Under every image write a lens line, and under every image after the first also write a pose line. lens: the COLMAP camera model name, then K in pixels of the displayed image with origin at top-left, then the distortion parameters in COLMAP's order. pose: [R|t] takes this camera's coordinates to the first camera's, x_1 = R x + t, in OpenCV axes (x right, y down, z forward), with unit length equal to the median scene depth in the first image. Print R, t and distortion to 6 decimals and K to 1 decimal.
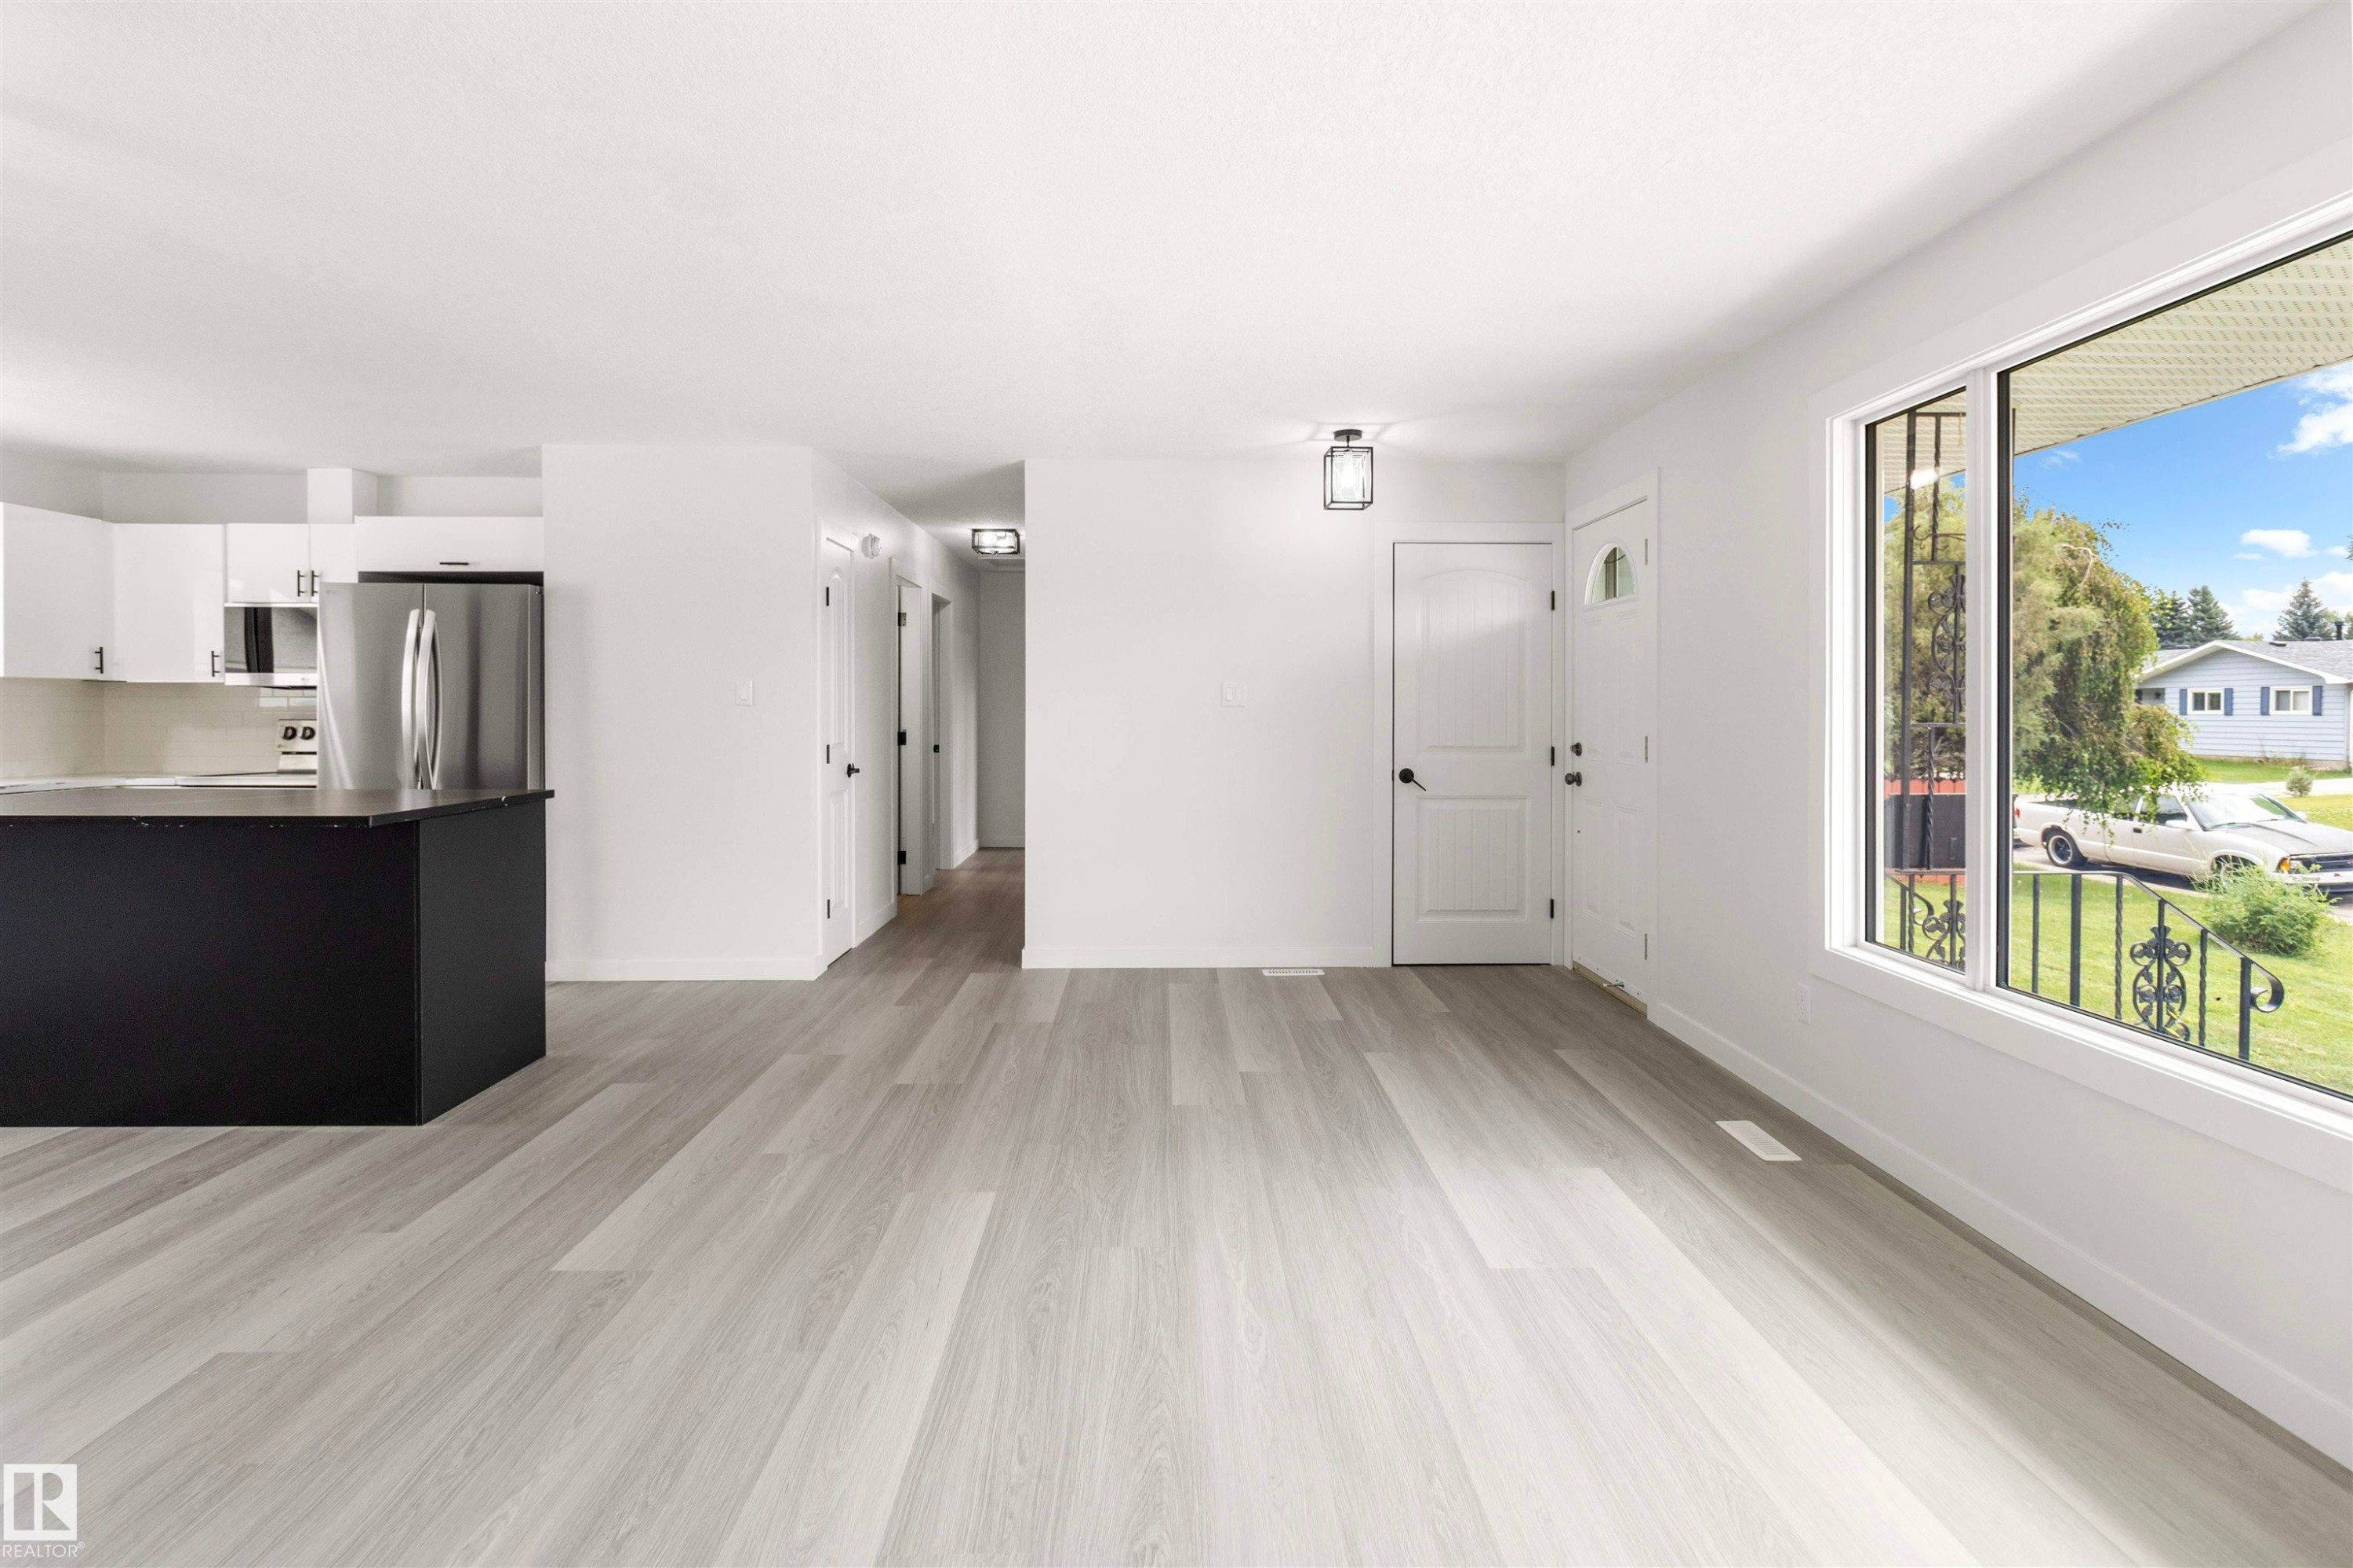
lens RADIAL K [[1096.6, 0, 1174.9], [0, 1096.6, 723.9], [0, 0, 1]] dist [0.001372, -0.000048]
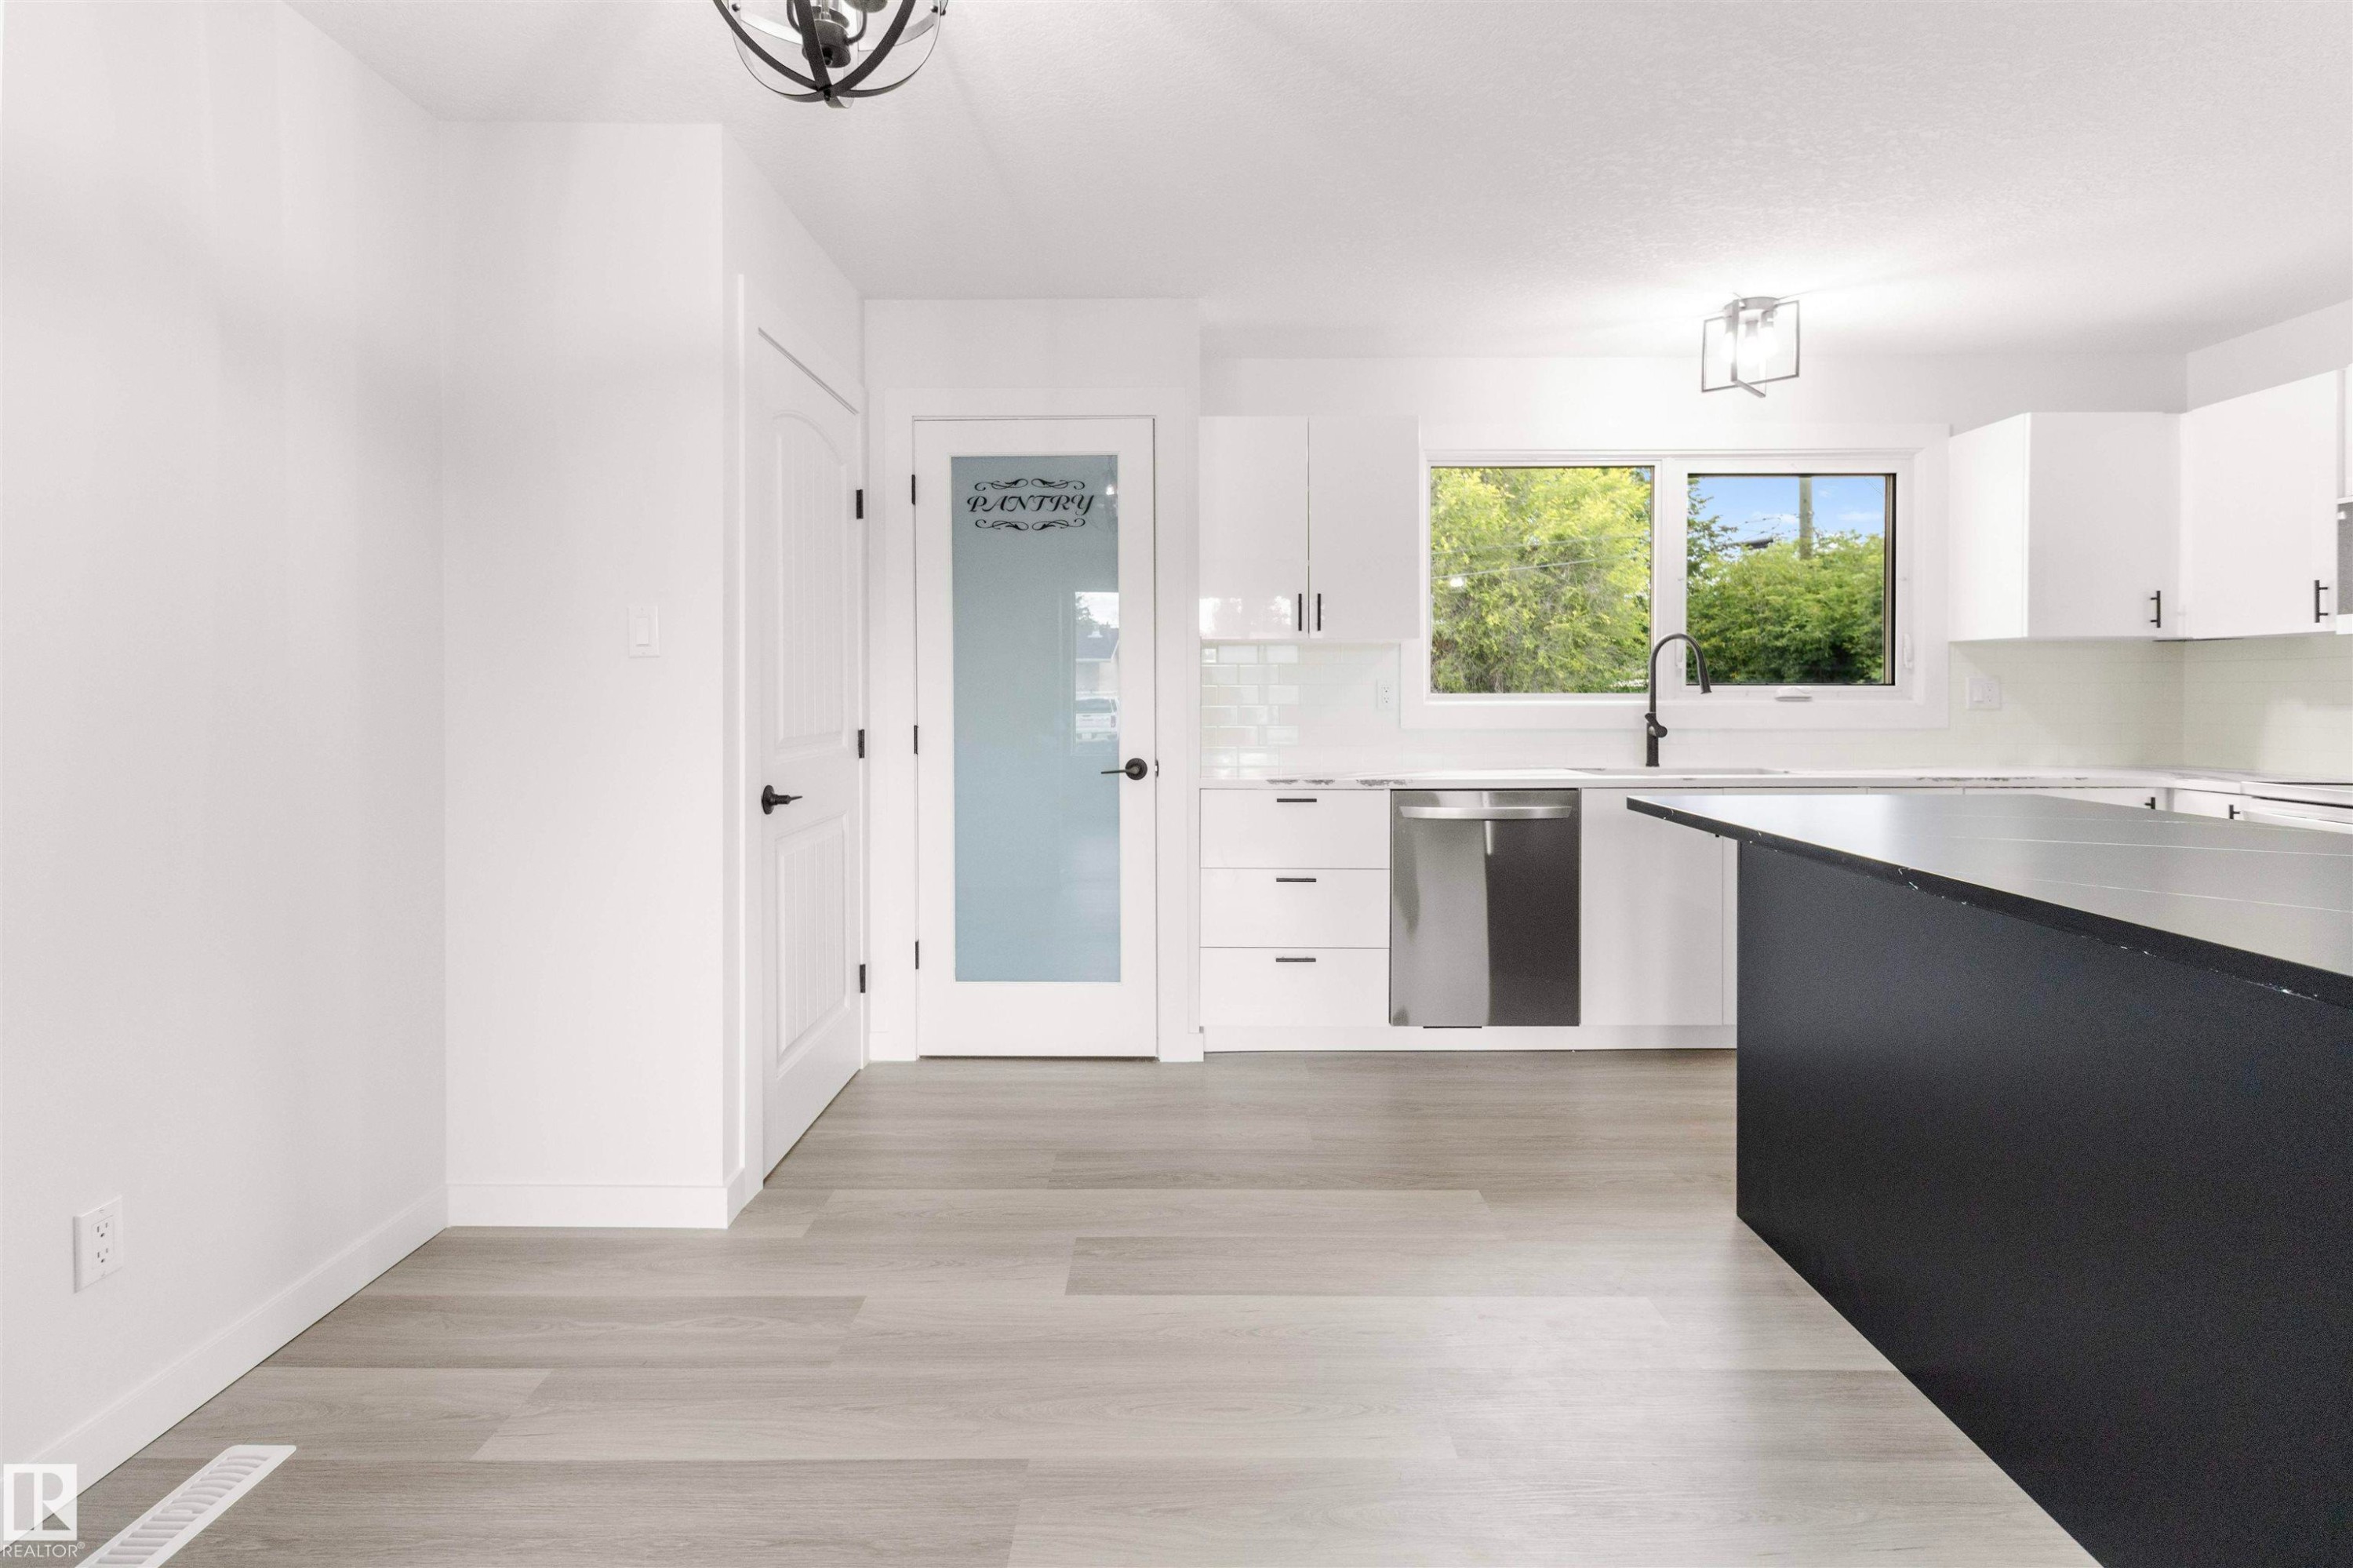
lens RADIAL K [[1111.1, 0, 1173.0], [0, 1111.1, 690.3], [0, 0, 1]] dist [0.002371, 0.000453]
pose [[-0.021303, -0.001635, -0.999772, -0.242976], [-0.012689, 0.999919, -0.001365, 0.003719], [0.999693, 0.012657, -0.021322, 0.378389]]
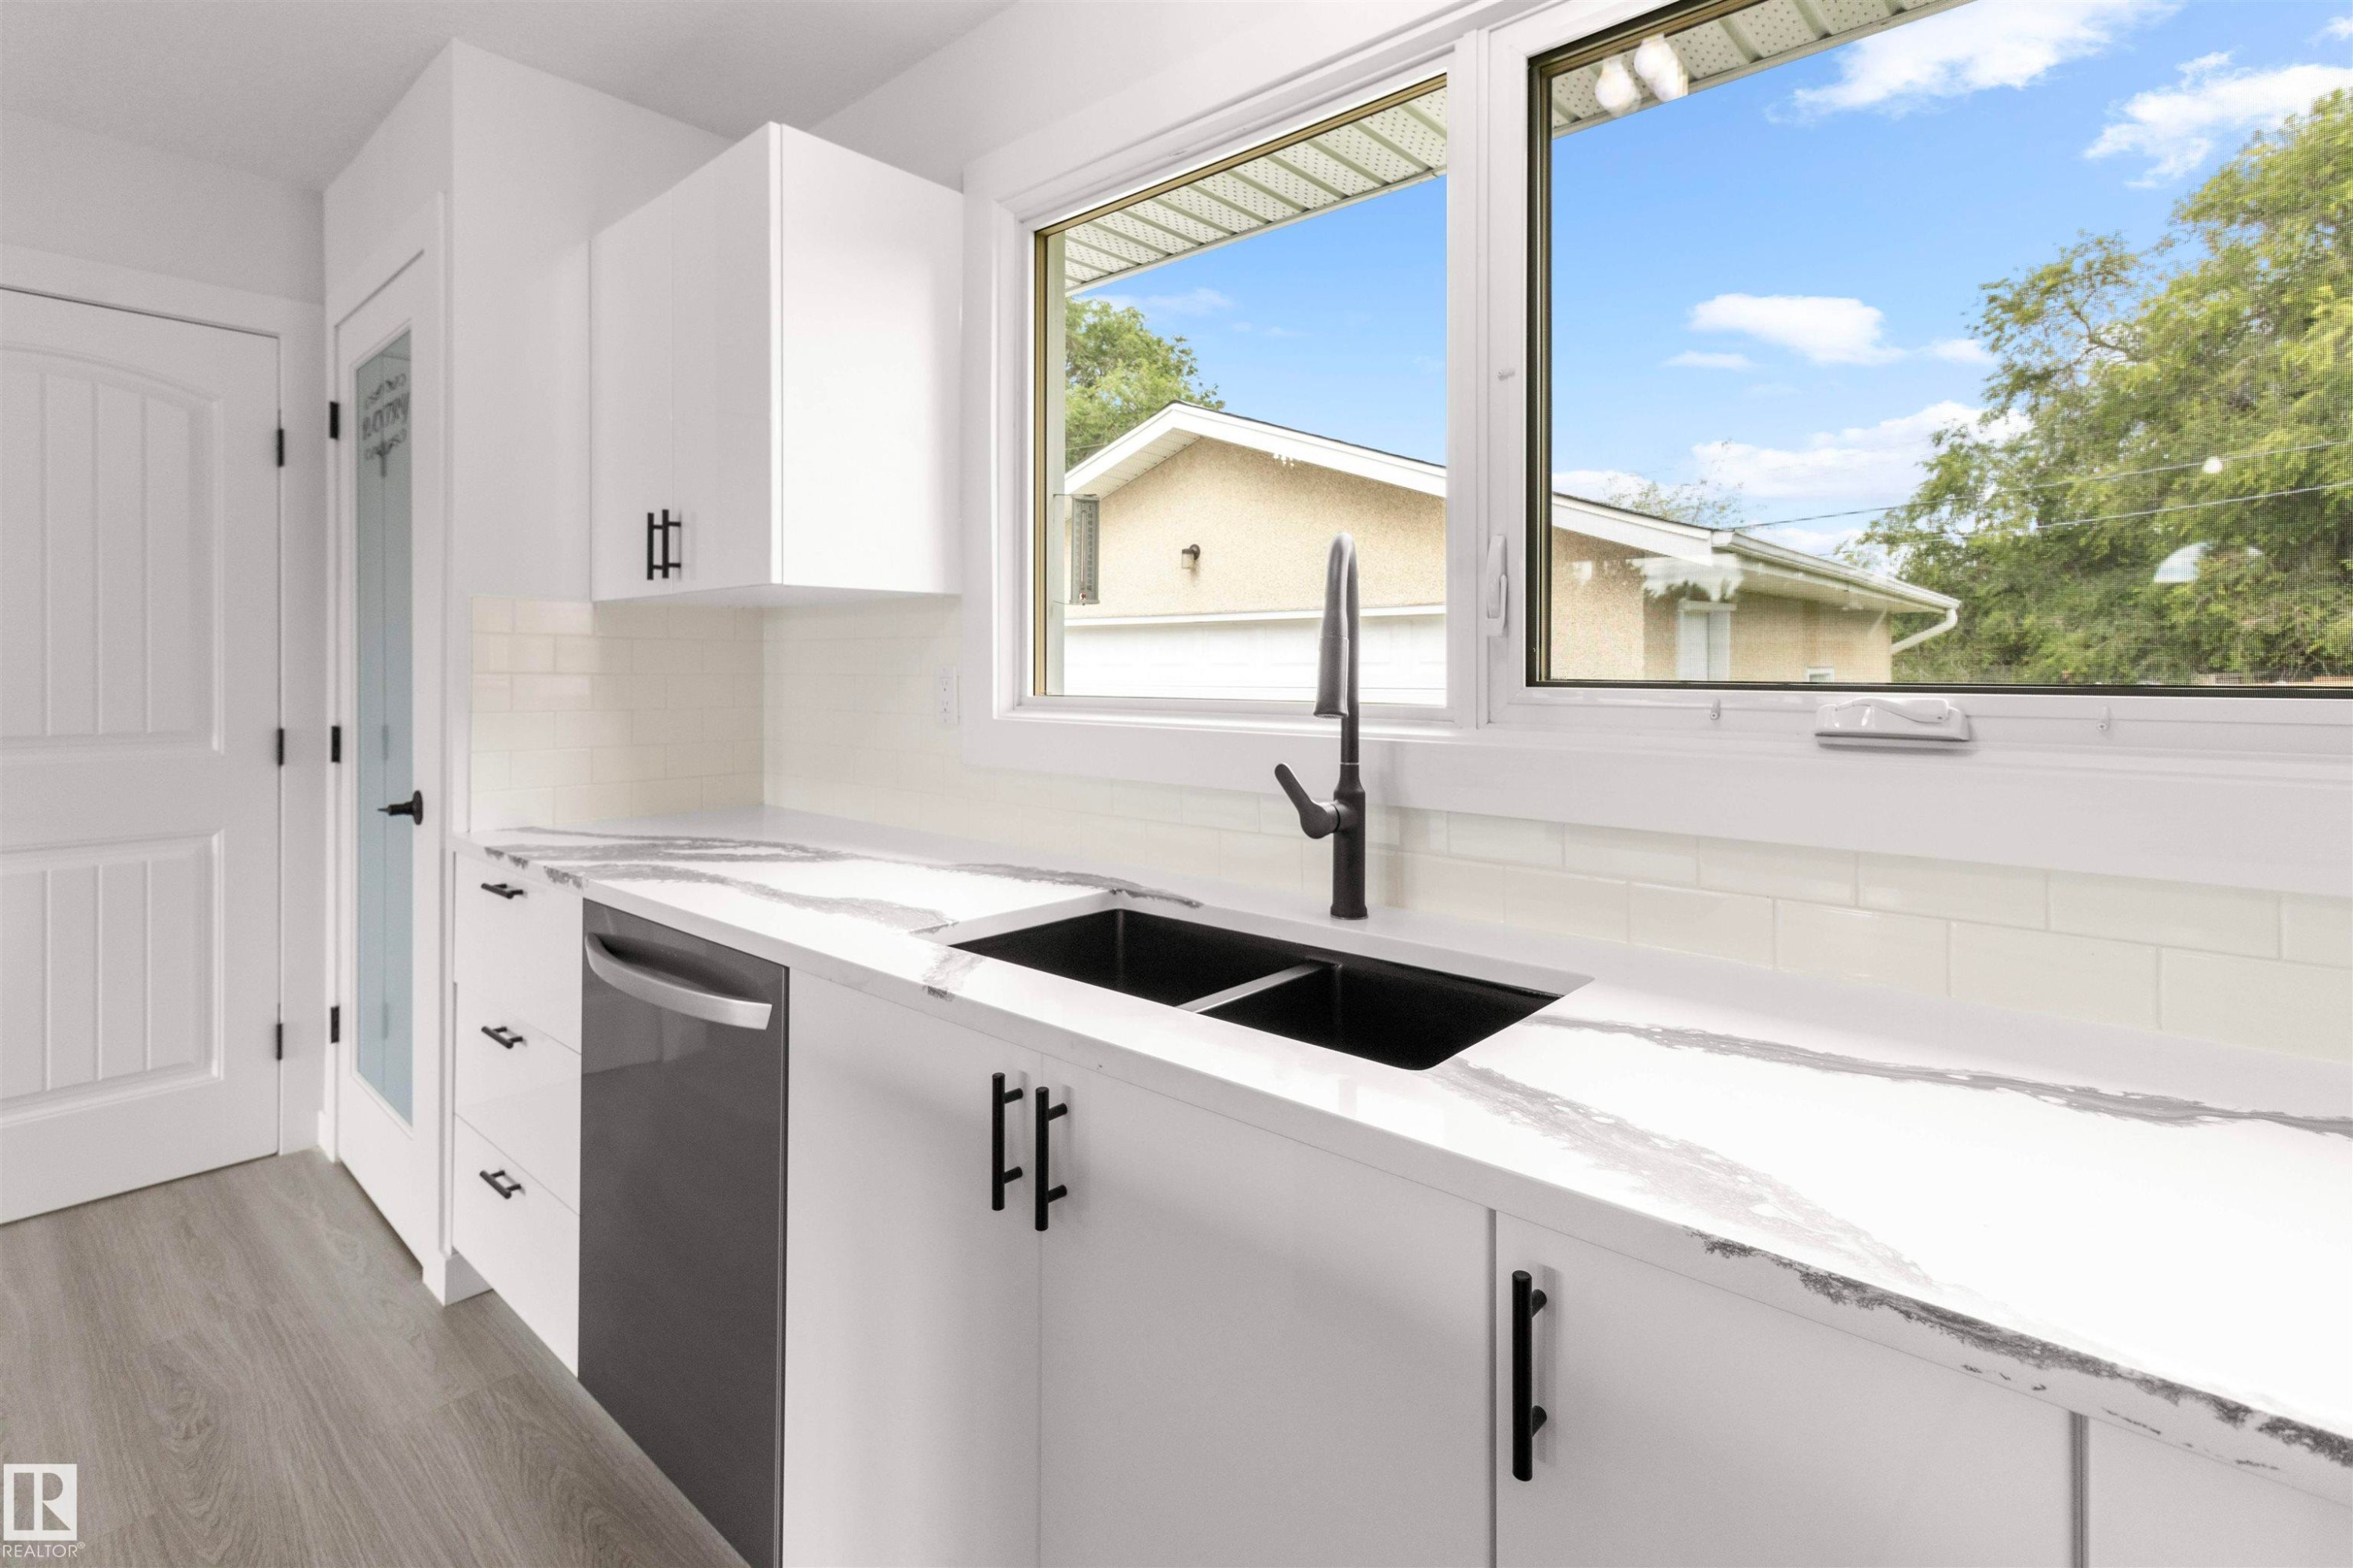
lens RADIAL K [[1110.6, 0, 1176.4], [0, 1110.6, 666.6], [0, 0, 1]] dist [0.014886, -0.004659]
pose [[-0.674024, 0.001361, -0.738708, -0.801518], [-0.012249, 0.999840, 0.013019, -0.013255], [0.738608, 0.017824, -0.673900, 0.858935]]
